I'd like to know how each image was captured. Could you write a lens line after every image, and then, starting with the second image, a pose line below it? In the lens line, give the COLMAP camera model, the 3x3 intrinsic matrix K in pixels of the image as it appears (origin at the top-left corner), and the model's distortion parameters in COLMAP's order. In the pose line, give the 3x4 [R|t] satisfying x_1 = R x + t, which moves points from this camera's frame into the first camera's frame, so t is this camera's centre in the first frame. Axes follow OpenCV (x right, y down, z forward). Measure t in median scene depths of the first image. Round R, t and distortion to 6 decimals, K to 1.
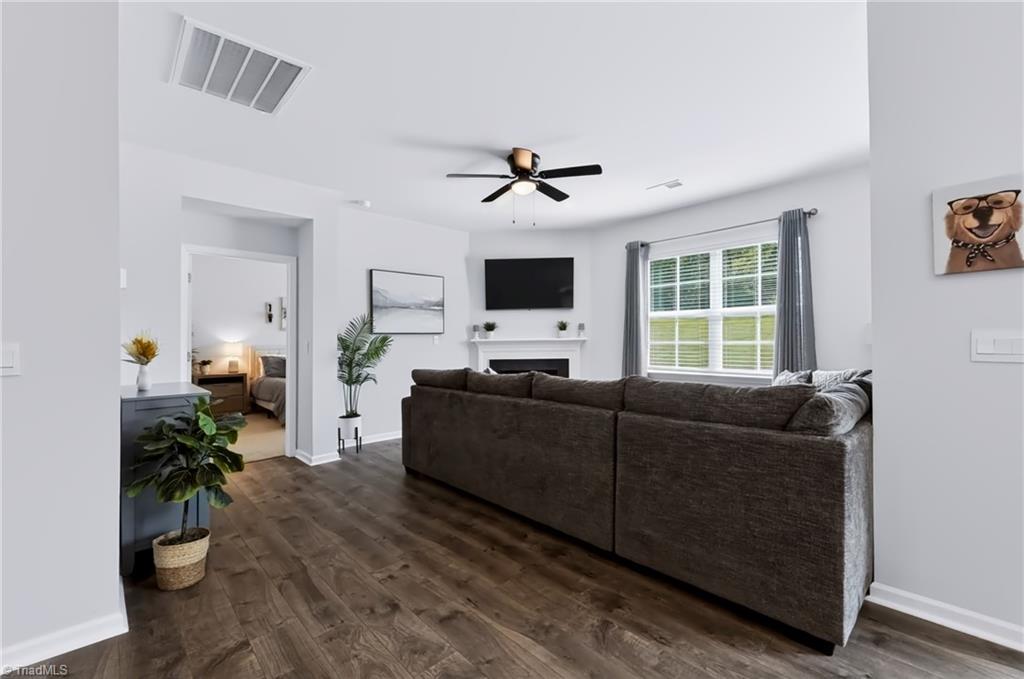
lens RADIAL K [[431.8, 0, 512.0], [0, 431.8, 339.5], [0, 0, 1]] dist [-0.000926, -0.000242]
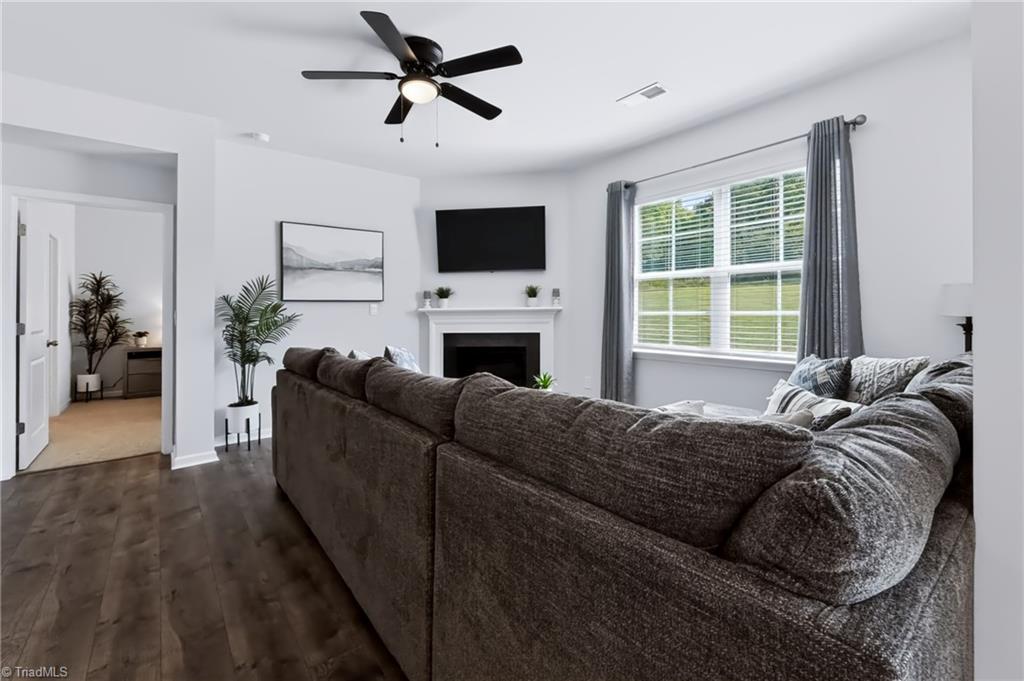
lens RADIAL K [[436.6, 0, 510.3], [0, 436.6, 313.4], [0, 0, 1]] dist [-0.001057, -0.000337]
pose [[0.996379, 0.002502, -0.084988, 0.187089], [-0.001779, 0.999962, 0.008579, 0.002090], [0.085007, -0.008397, 0.996345, 0.238272]]
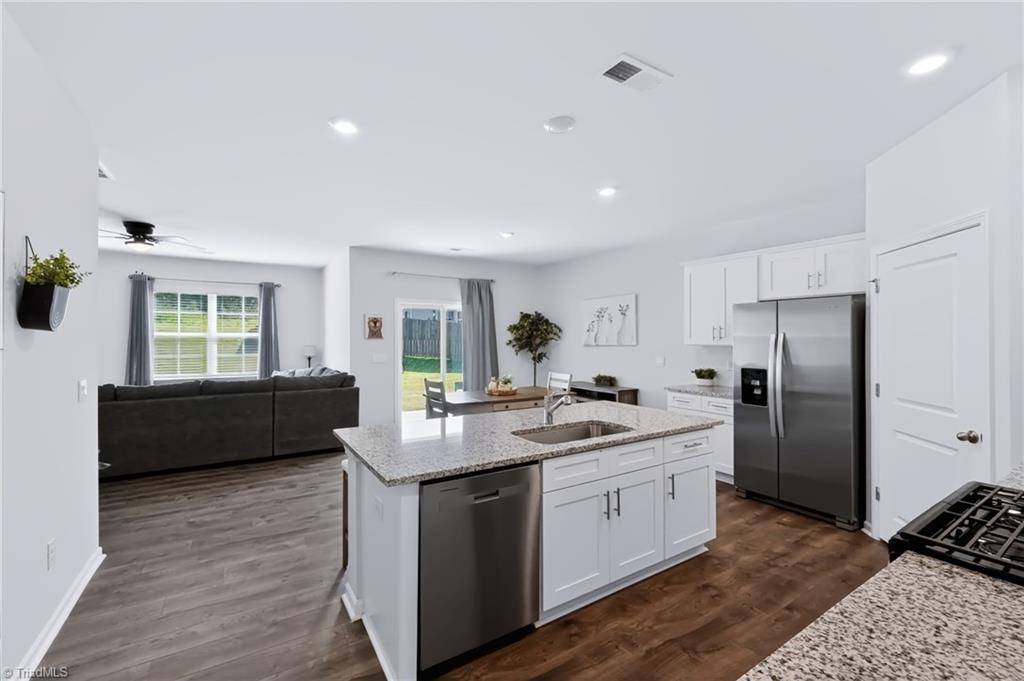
lens RADIAL K [[431.8, 0, 512.0], [0, 431.8, 340.5], [0, 0, 1]] dist [-0.000926, -0.000242]
pose [[0.176871, 0.004601, 0.984223, -0.862147], [-0.005194, 0.999980, -0.003742, -0.048223], [-0.984220, -0.004451, 0.176891, -0.299074]]
